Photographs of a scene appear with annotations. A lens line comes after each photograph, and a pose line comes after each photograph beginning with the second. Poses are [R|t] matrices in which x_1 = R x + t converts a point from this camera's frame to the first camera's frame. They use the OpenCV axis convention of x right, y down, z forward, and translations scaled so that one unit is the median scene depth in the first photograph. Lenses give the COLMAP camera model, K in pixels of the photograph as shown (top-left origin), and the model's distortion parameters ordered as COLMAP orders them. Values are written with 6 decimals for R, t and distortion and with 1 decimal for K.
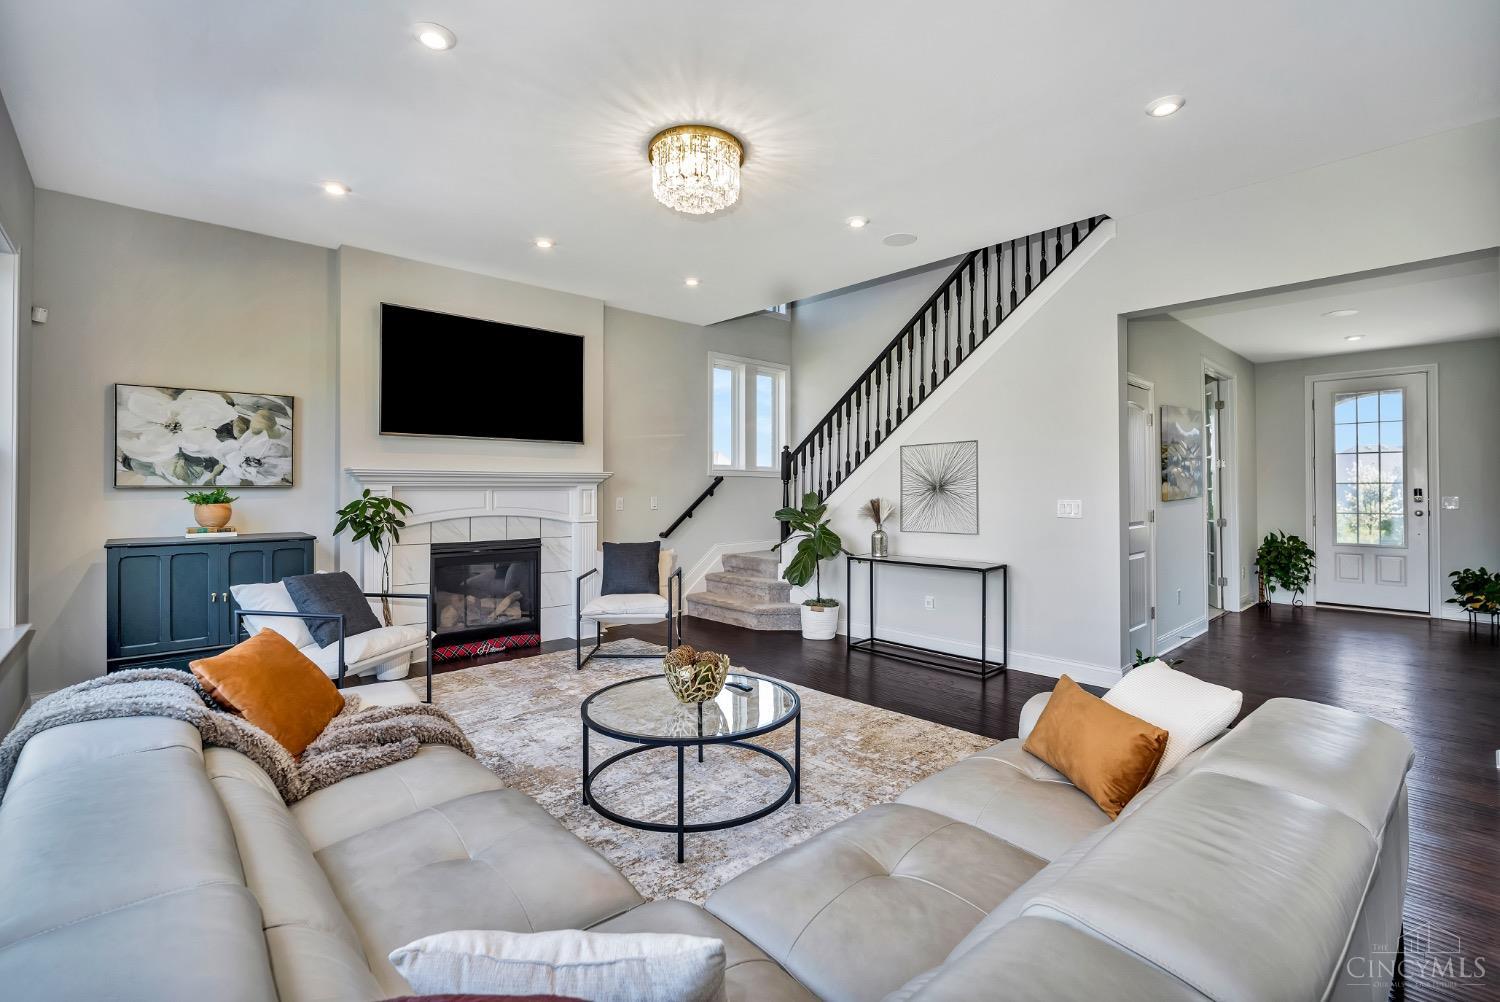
lens RADIAL K [[661.0, 0, 750.8], [0, 661.0, 489.1], [0, 0, 1]] dist [-0.004544, -0.000284]
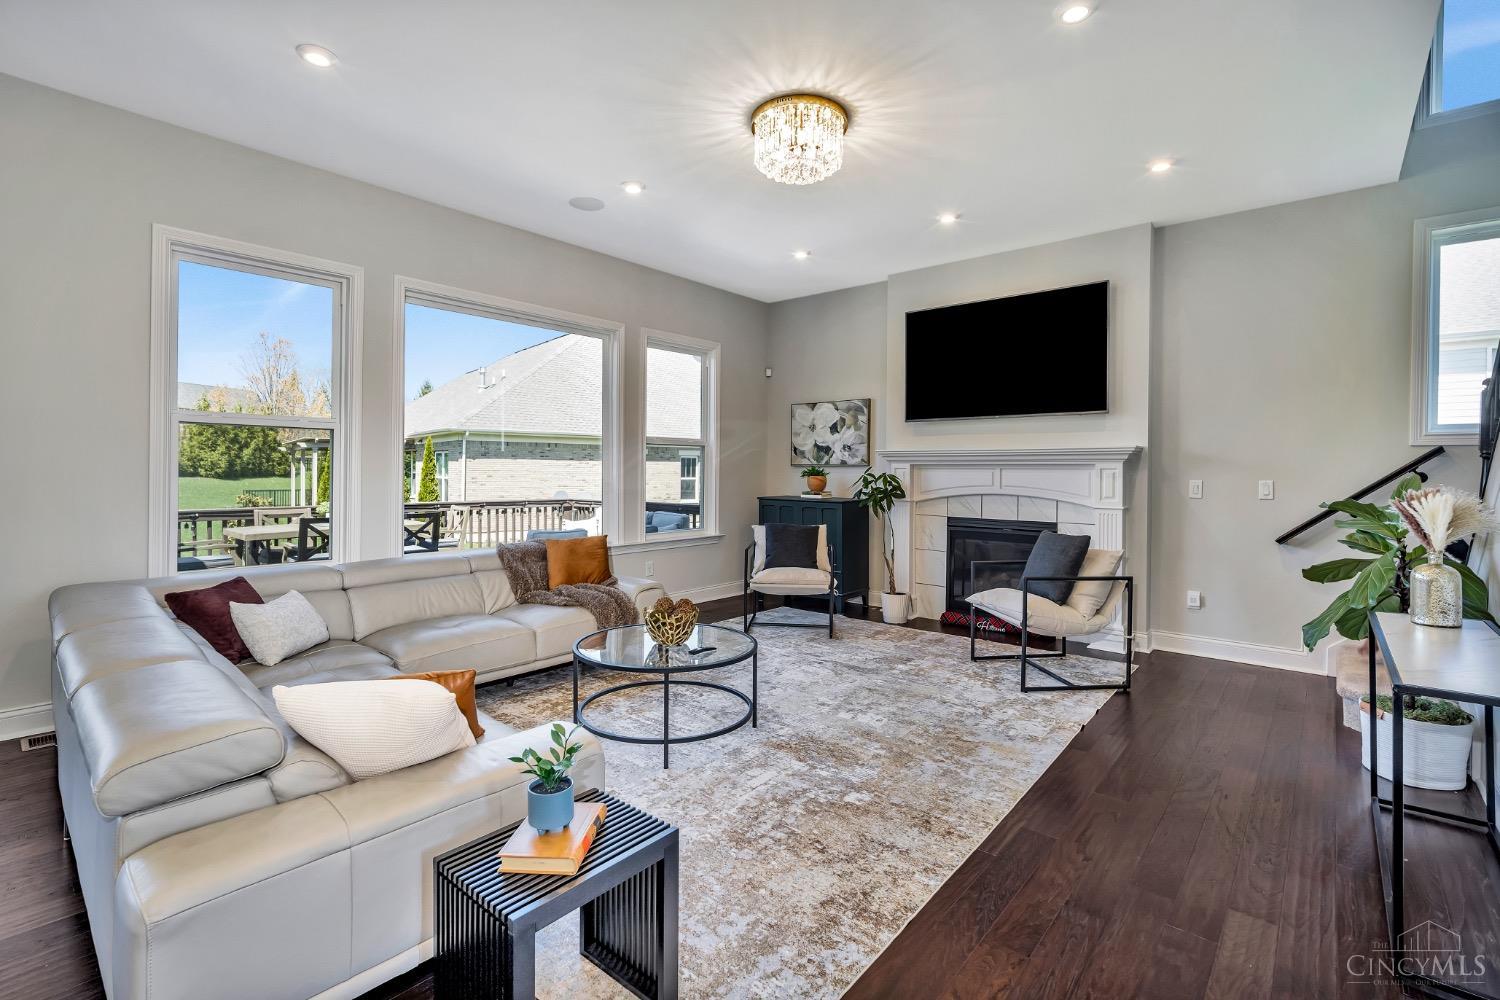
lens RADIAL K [[668.2, 0, 741.0], [0, 668.2, 475.1], [0, 0, 1]] dist [-0.011080, -0.000343]
pose [[0.123294, 0.011307, -0.992306, 0.696107], [-0.008173, 0.999913, 0.010378, 0.005105], [0.992337, 0.006831, 0.123376, 0.617232]]
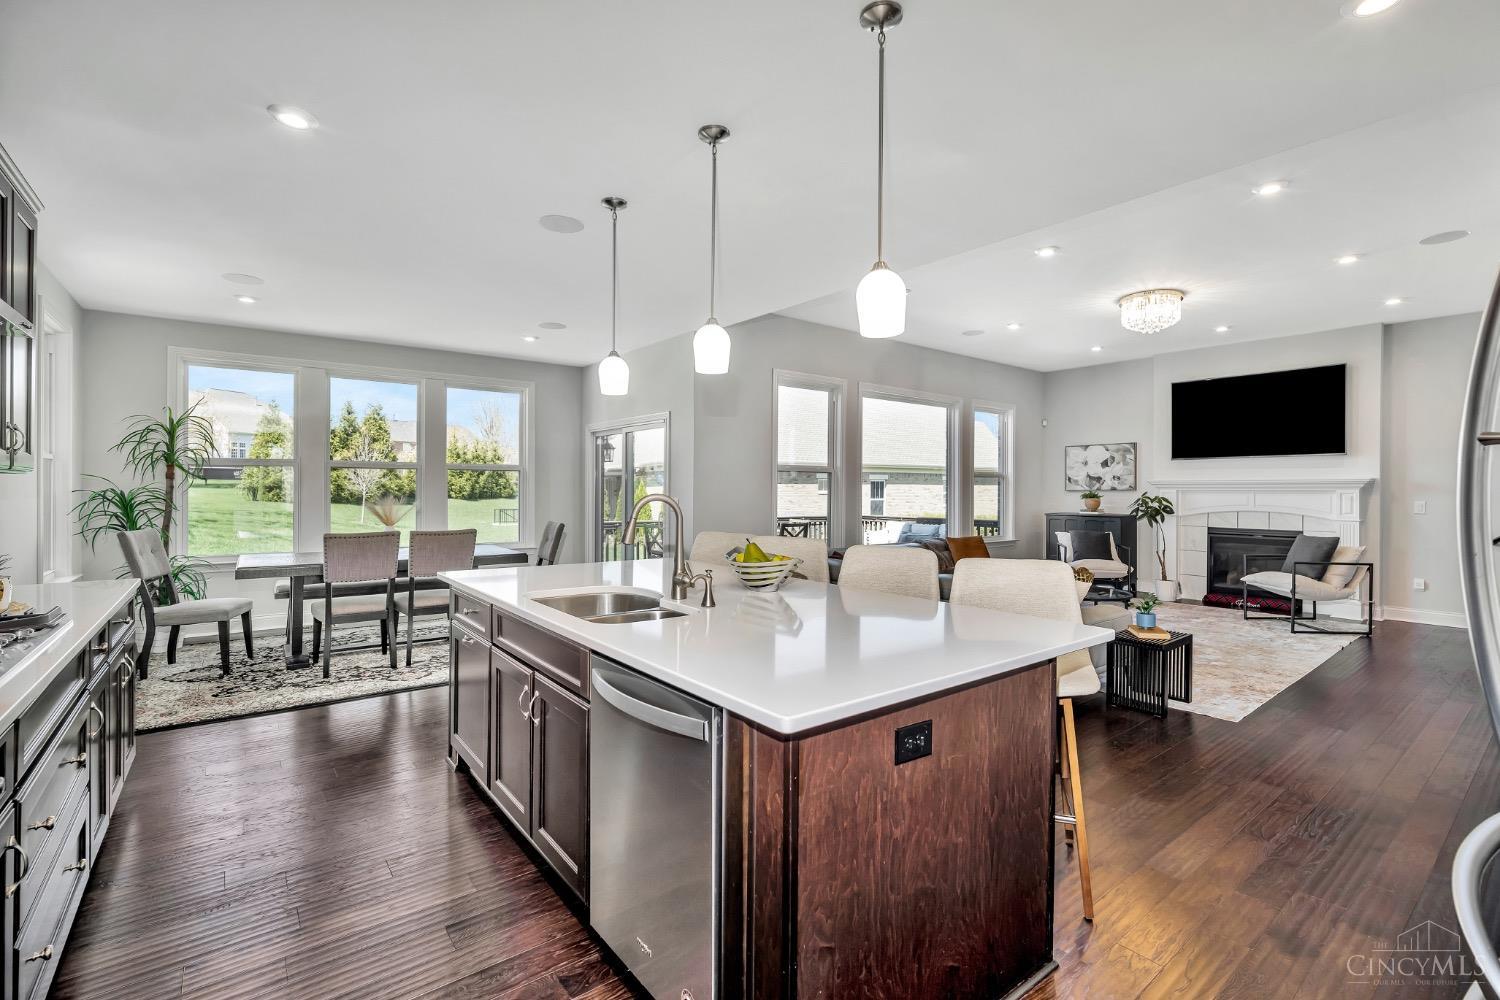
lens RADIAL K [[639.7, 0, 743.2], [0, 639.7, 491.6], [0, 0, 1]] dist [-0.002940, -0.000526]
pose [[-0.087463, 0.004496, -0.996158, 1.329511], [-0.003167, 0.999984, 0.004791, -0.005731], [0.996163, 0.003573, -0.087447, 0.045192]]
